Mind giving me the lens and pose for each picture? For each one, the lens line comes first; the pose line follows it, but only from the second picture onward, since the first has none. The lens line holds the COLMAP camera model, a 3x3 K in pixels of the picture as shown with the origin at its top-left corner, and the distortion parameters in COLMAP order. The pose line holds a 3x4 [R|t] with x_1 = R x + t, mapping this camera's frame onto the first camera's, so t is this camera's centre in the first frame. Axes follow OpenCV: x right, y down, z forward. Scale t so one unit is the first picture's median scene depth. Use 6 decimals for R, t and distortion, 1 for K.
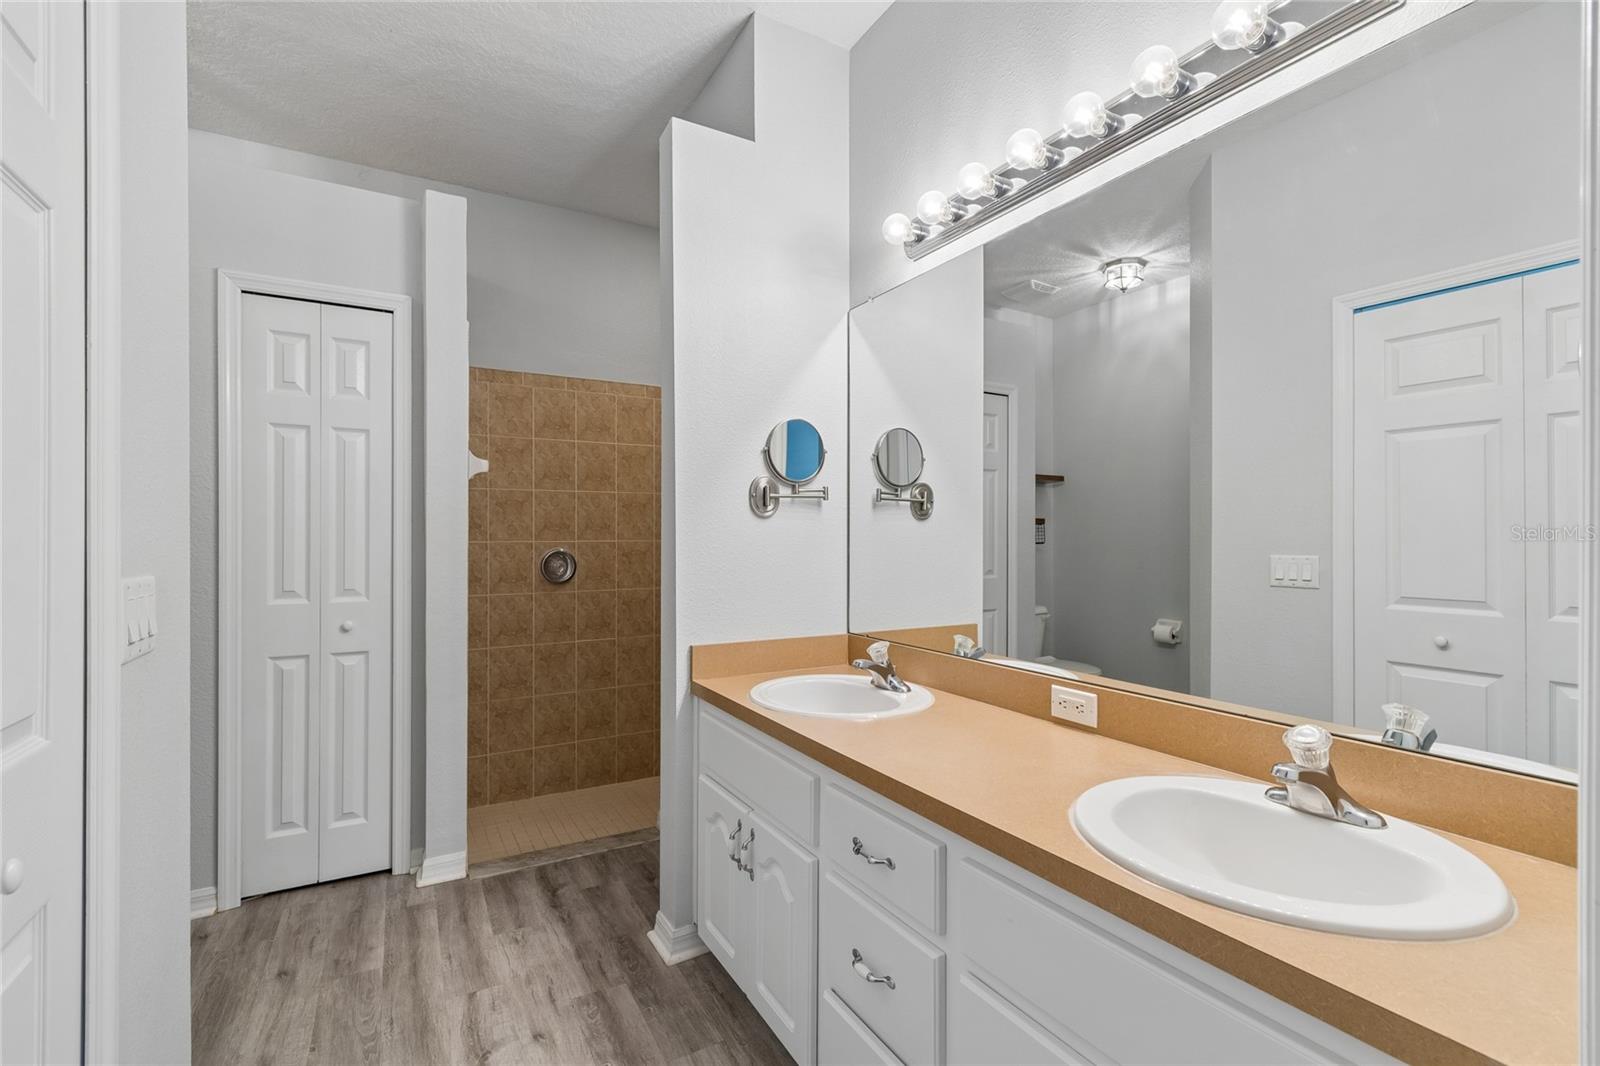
lens RADIAL K [[706.0, 0, 786.5], [0, 706.0, 537.3], [0, 0, 1]] dist [0.001796, -0.000343]
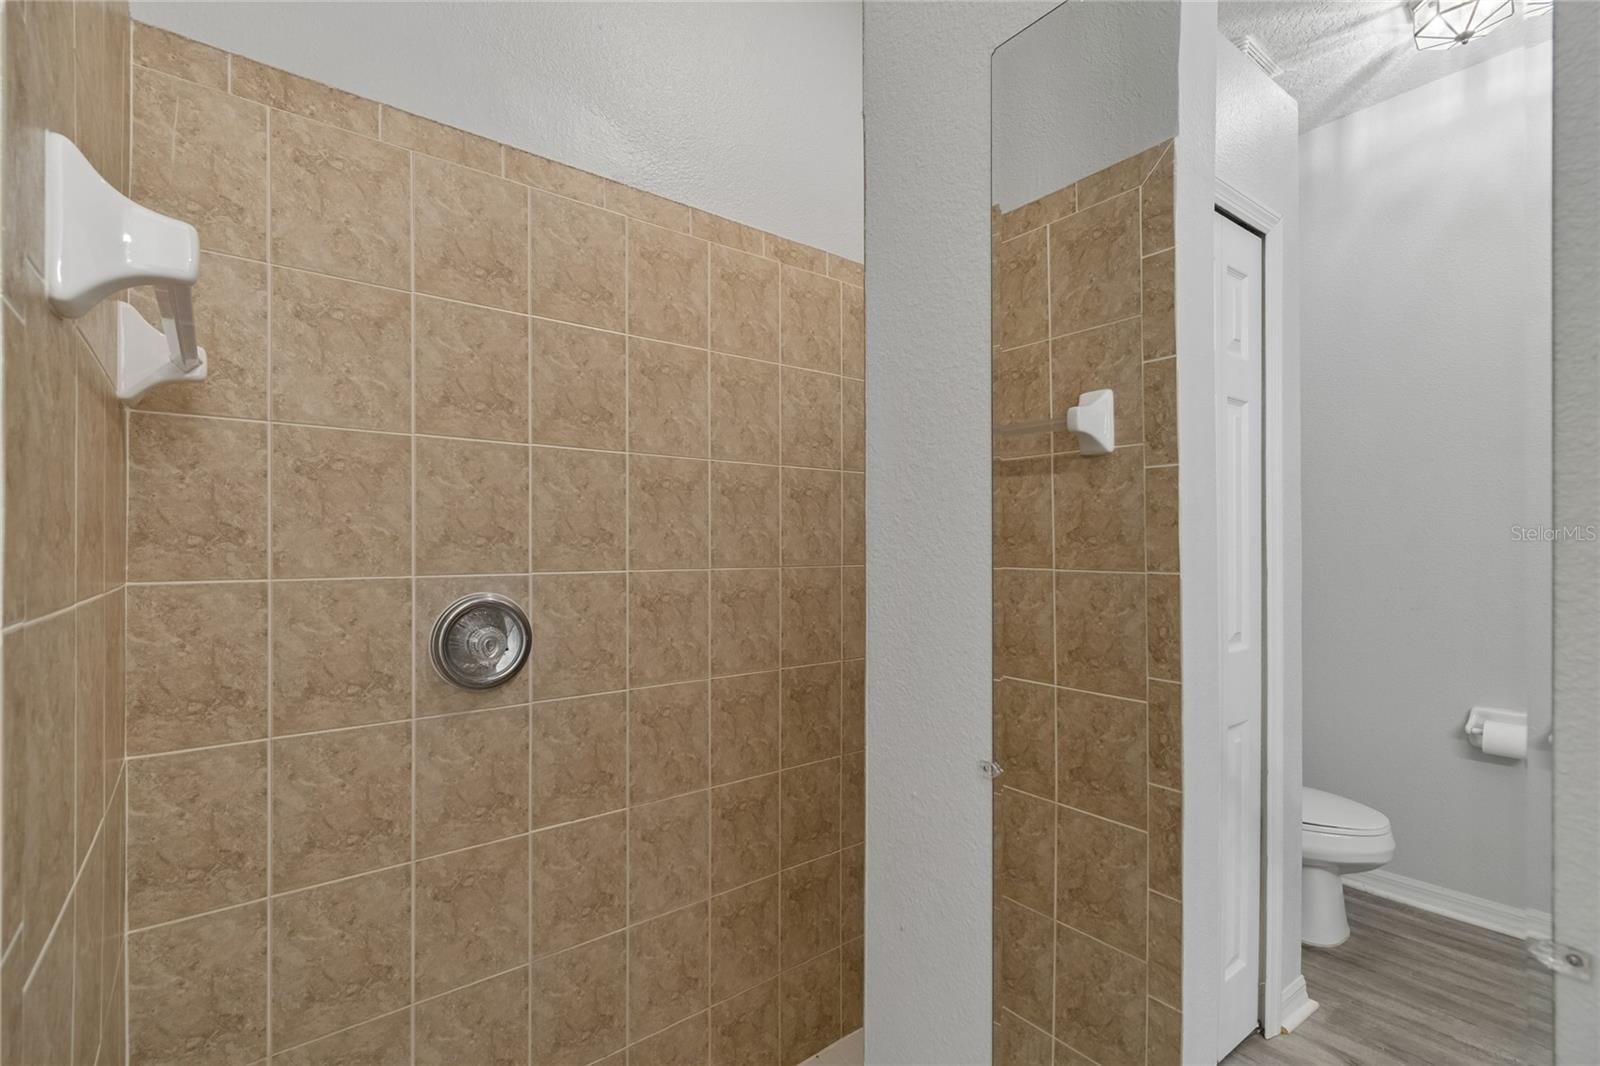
lens RADIAL K [[721.8, 0, 795.6], [0, 721.8, 547.4], [0, 0, 1]] dist [0.003842, 0.000237]
pose [[0.989133, -0.003559, 0.146981, -0.220147], [0.004821, 0.999954, -0.008232, -0.005335], [-0.146945, 0.008851, 0.989105, 0.608880]]
